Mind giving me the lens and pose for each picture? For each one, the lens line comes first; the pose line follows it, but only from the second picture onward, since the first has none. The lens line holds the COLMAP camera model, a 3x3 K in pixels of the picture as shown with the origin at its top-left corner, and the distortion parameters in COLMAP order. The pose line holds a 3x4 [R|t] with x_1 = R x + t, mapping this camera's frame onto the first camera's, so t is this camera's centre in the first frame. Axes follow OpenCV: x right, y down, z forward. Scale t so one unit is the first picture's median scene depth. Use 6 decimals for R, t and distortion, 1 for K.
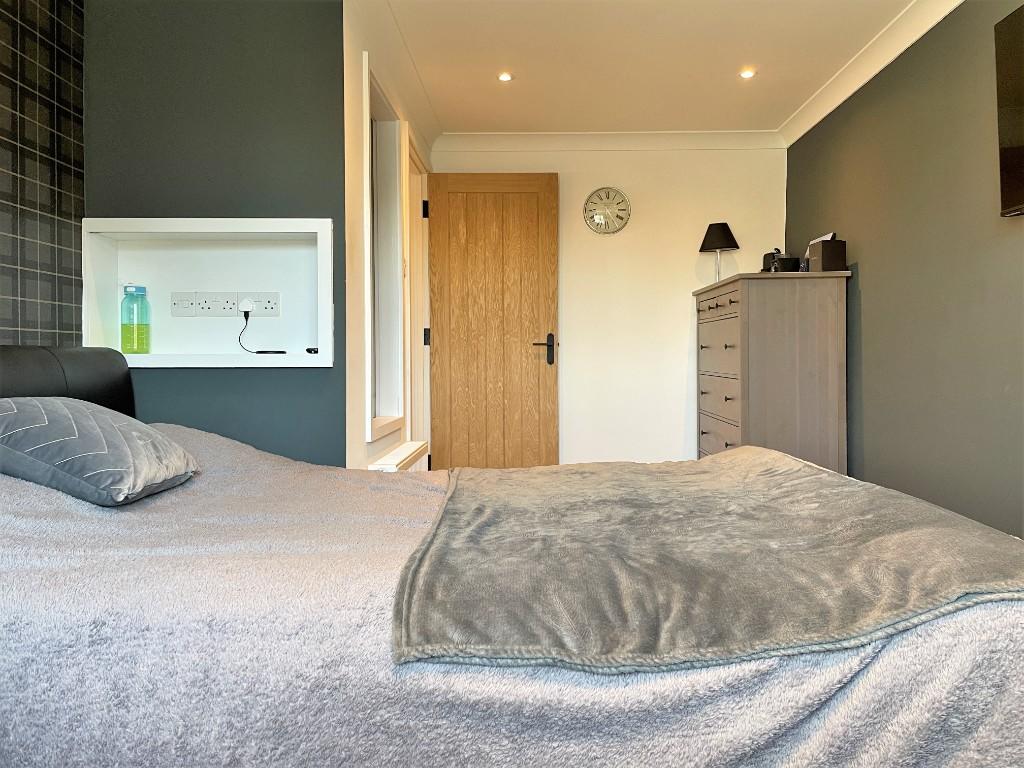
lens RADIAL K [[772.9, 0, 510.4], [0, 772.9, 379.8], [0, 0, 1]] dist [0.093691, -0.130213]
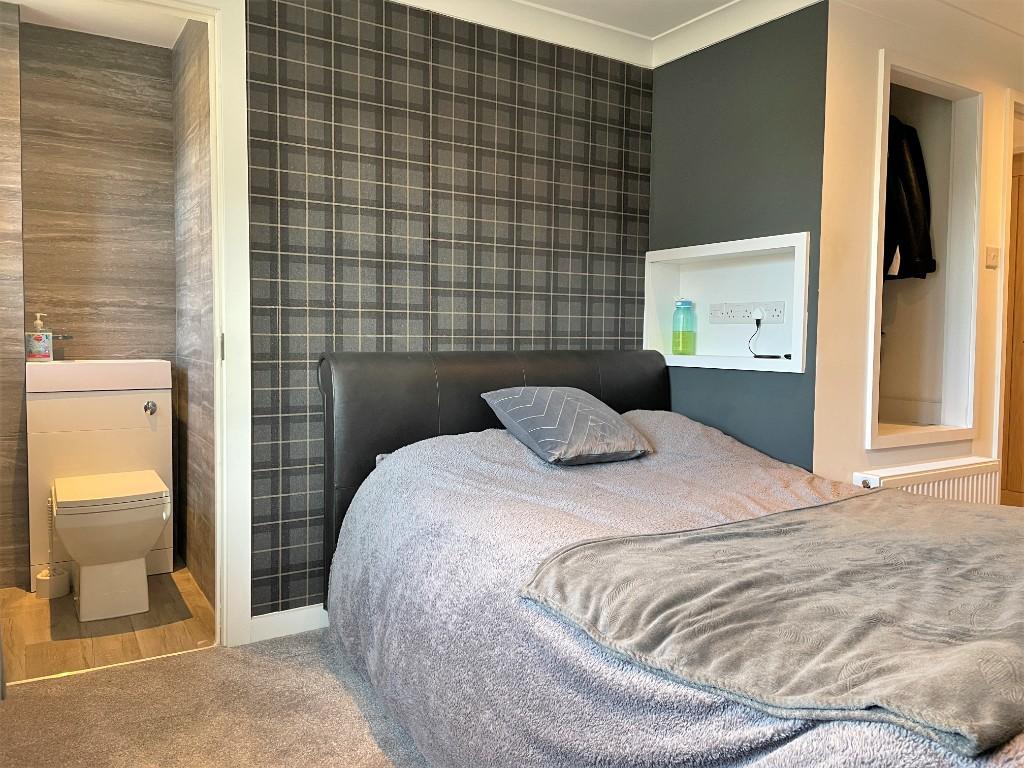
lens RADIAL K [[772.9, 0, 510.4], [0, 772.9, 379.8], [0, 0, 1]] dist [0.093691, -0.130213]
pose [[0.543942, 0.055737, -0.837269, 0.440586], [-0.035727, 0.998425, 0.043254, -0.038987], [0.838362, 0.006386, 0.545077, 0.093939]]
